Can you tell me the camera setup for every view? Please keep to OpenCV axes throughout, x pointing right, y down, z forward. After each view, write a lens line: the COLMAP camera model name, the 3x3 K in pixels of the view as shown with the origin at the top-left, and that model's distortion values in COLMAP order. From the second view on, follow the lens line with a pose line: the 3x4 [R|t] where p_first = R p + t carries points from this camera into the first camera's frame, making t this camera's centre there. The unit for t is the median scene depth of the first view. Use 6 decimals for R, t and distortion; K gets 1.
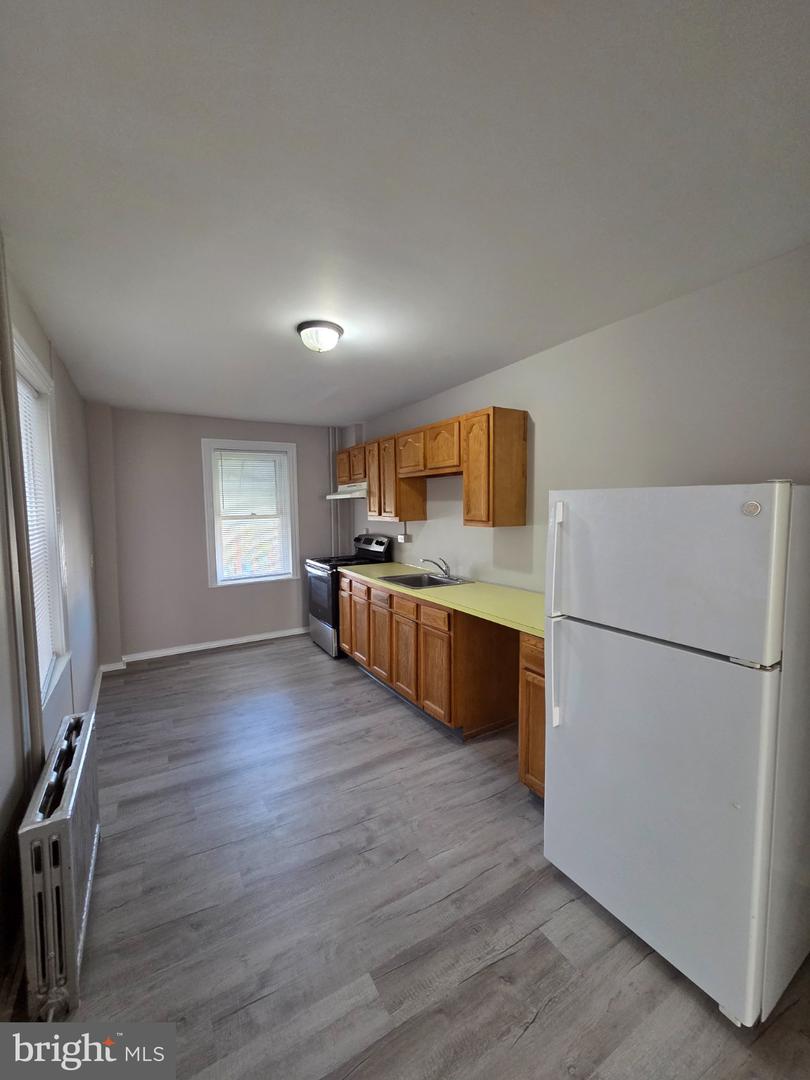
lens RADIAL K [[441.6, 0, 397.7], [0, 441.6, 538.8], [0, 0, 1]] dist [0.001886, -0.000264]
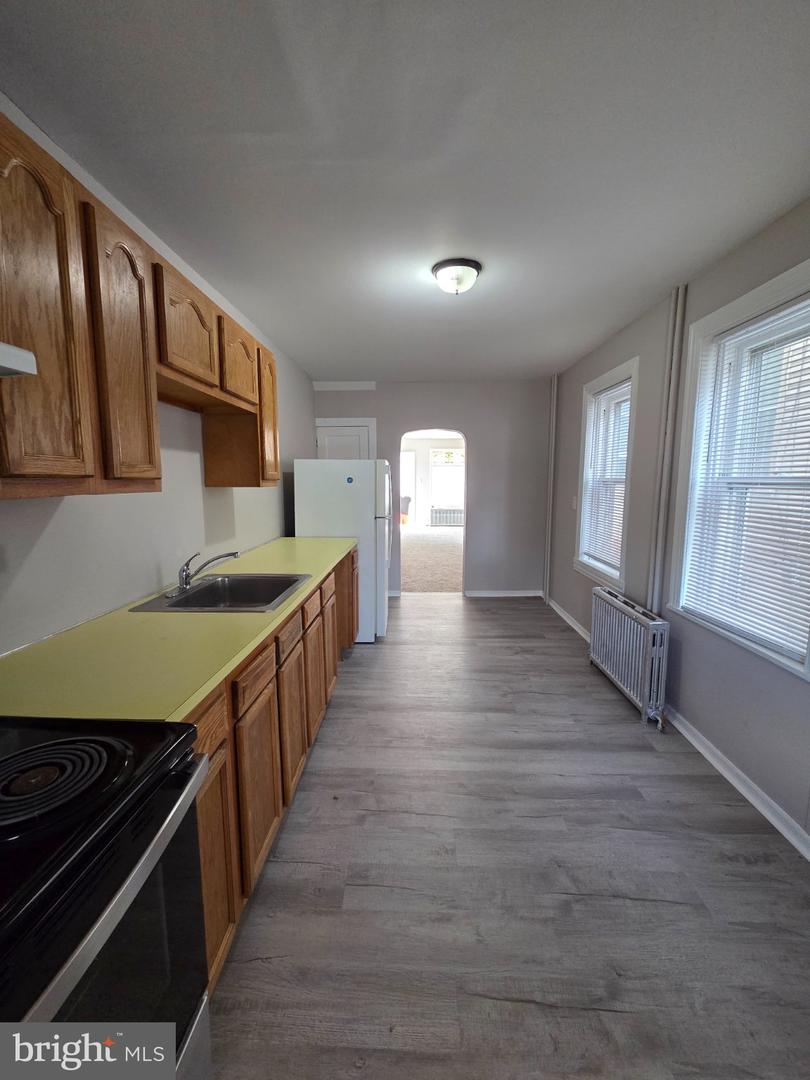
lens RADIAL K [[441.6, 0, 396.5], [0, 441.6, 536.1], [0, 0, 1]] dist [0.001886, -0.000264]
pose [[-0.845140, -0.047277, 0.532450, -0.535552], [0.055054, 0.983086, 0.174676, -0.086332], [-0.531702, 0.176939, -0.828242, 1.728861]]
